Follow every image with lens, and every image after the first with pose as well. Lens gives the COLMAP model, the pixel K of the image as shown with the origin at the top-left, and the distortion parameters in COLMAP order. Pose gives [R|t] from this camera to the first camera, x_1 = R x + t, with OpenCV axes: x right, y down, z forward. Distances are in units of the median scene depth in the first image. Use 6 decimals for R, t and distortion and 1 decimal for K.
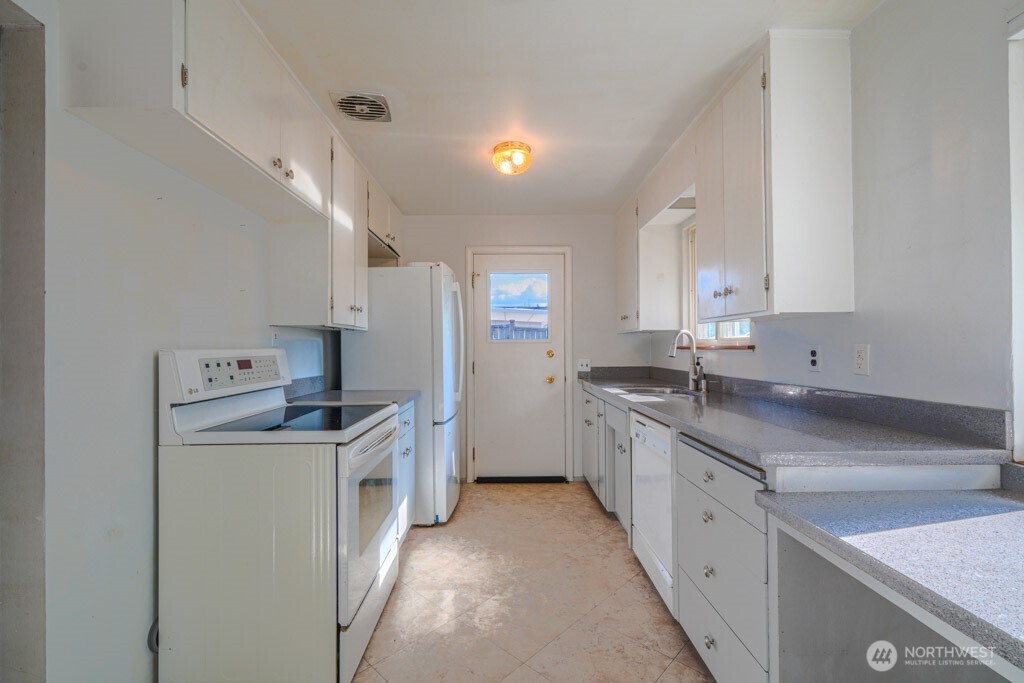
lens RADIAL K [[440.7, 0, 511.9], [0, 440.7, 343.2], [0, 0, 1]] dist [0.002167, 0.000317]
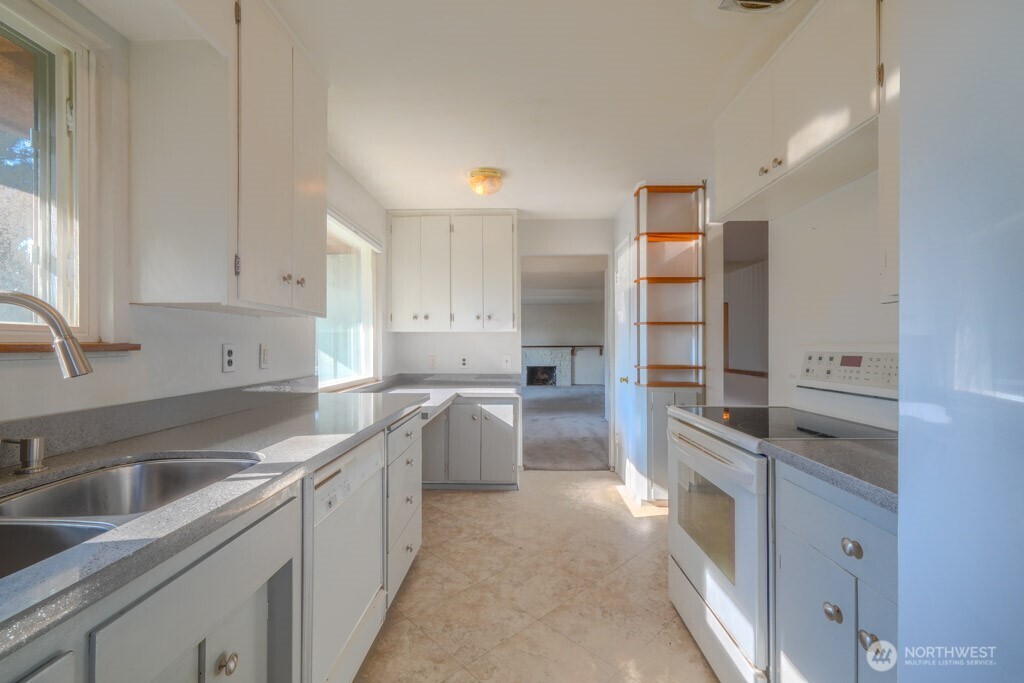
lens RADIAL K [[440.7, 0, 511.9], [0, 440.7, 344.6], [0, 0, 1]] dist [0.002167, 0.000317]
pose [[-0.999371, 0.008341, 0.034471, 0.047695], [0.007959, 0.999906, -0.011179, 0.021574], [-0.034561, -0.010897, -0.999343, 2.099478]]
